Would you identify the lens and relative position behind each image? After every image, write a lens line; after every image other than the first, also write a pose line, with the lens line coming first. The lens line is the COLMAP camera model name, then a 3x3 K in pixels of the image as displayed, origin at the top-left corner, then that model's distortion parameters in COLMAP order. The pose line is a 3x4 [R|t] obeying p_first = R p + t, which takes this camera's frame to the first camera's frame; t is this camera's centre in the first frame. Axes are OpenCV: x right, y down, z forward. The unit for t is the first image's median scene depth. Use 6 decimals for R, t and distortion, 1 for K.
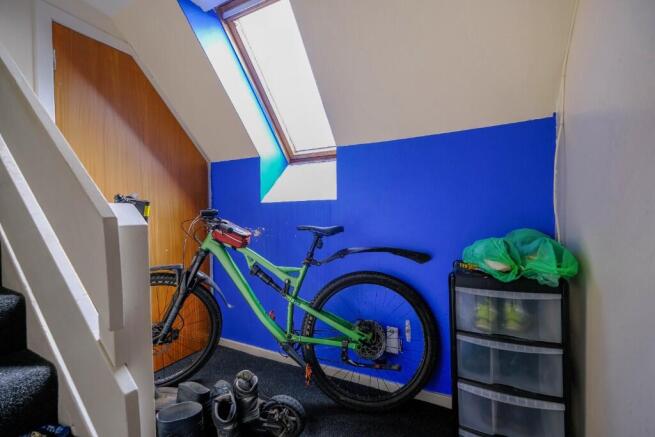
lens RADIAL K [[288.1, 0, 327.5], [0, 288.1, 218.5], [0, 0, 1]] dist [-0.001103, -0.000024]
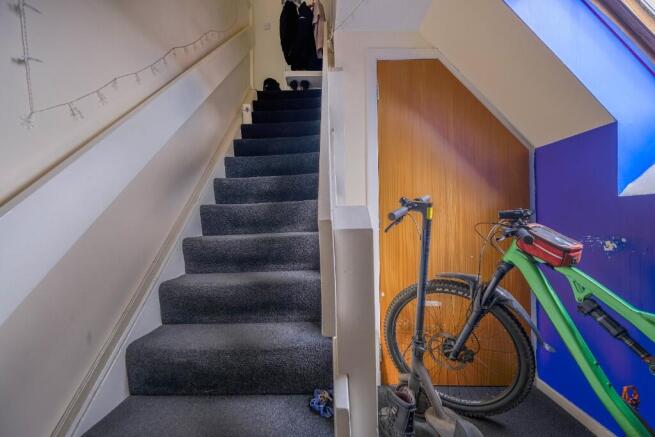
lens RADIAL K [[288.1, 0, 327.5], [0, 288.1, 218.5], [0, 0, 1]] dist [-0.001103, -0.000024]
pose [[0.446635, 0.003377, -0.894710, 0.050326], [-0.008321, 0.999965, -0.000380, -0.004530], [0.894677, 0.007615, 0.446648, 0.223013]]
